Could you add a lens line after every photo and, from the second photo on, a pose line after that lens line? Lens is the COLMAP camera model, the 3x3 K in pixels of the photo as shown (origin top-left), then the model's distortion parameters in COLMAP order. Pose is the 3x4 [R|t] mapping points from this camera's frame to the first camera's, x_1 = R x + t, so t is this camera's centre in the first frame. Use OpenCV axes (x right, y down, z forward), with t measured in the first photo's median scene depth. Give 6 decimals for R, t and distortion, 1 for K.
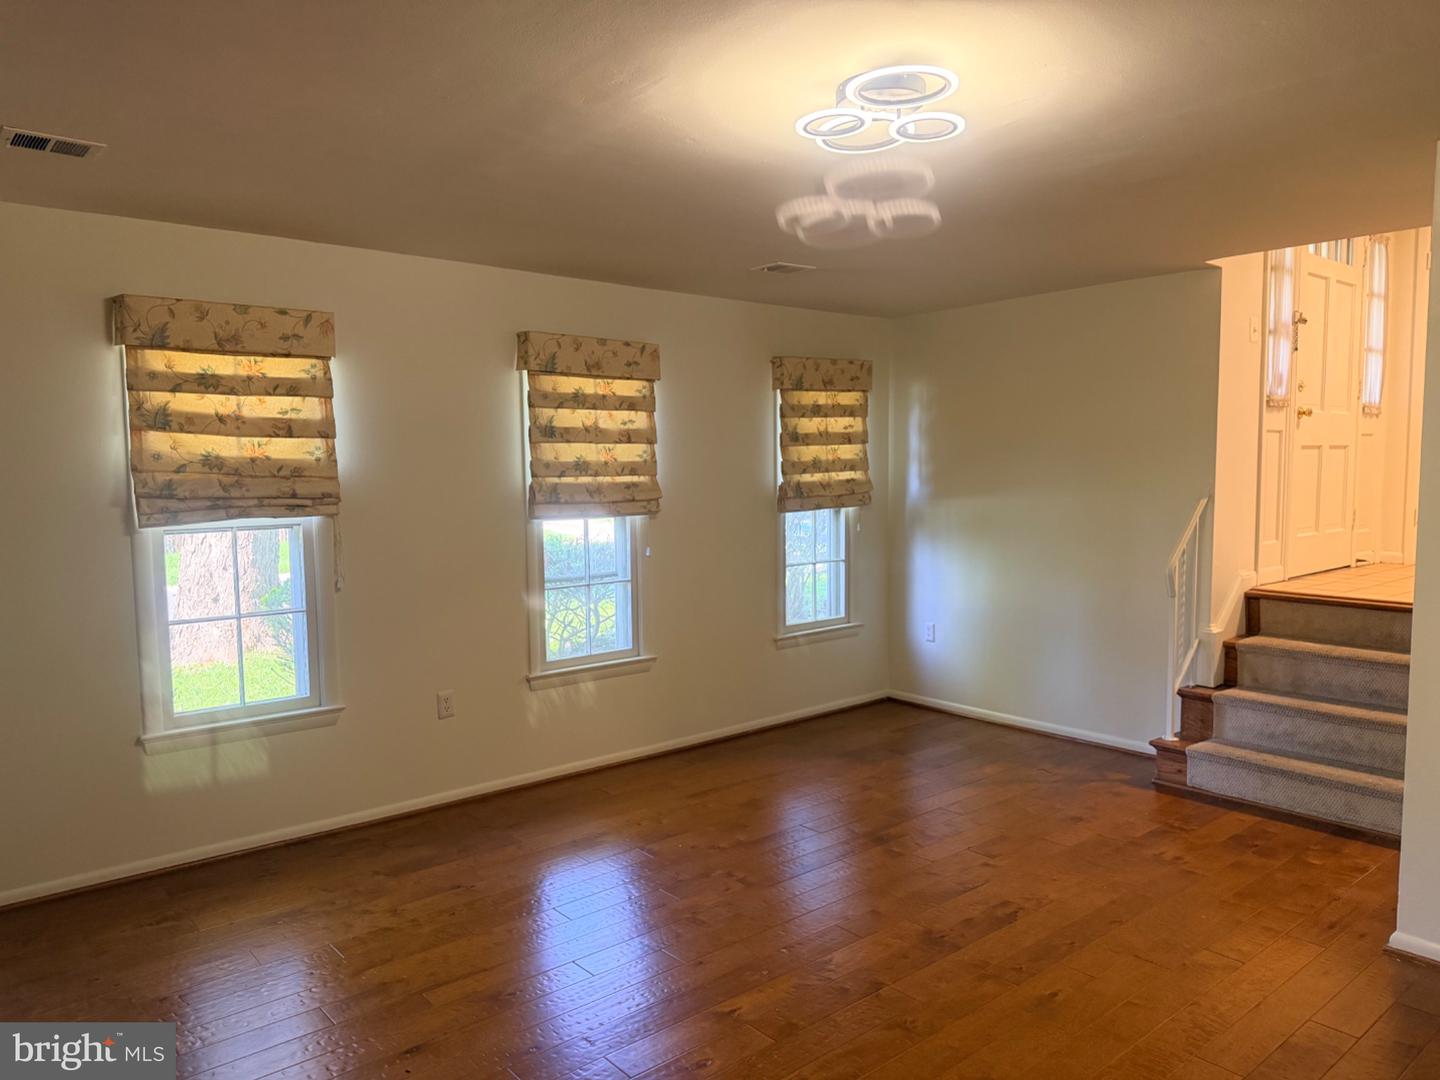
lens RADIAL K [[1011.9, 0, 729.6], [0, 1011.9, 556.9], [0, 0, 1]] dist [0.072412, -0.106648]
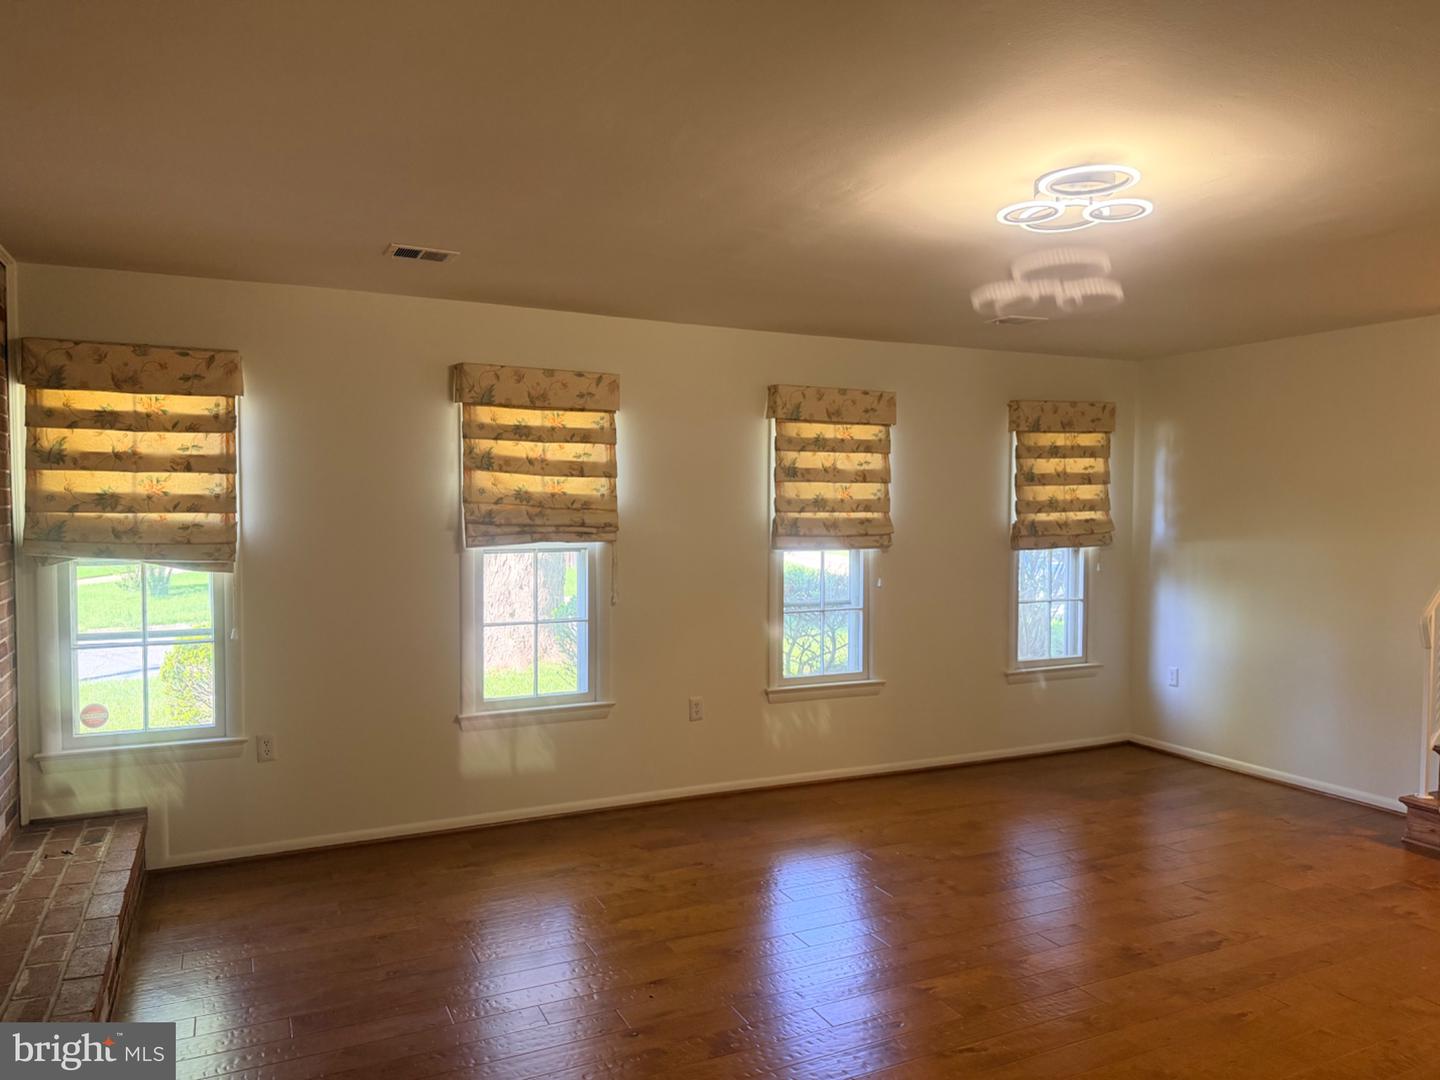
lens RADIAL K [[1011.9, 0, 729.6], [0, 1011.9, 556.9], [0, 0, 1]] dist [0.072412, -0.106648]
pose [[0.968644, 0.027609, -0.246914, 0.036388], [-0.036484, 0.998840, -0.031439, 0.008807], [0.245760, 0.039462, 0.968527, -0.105722]]
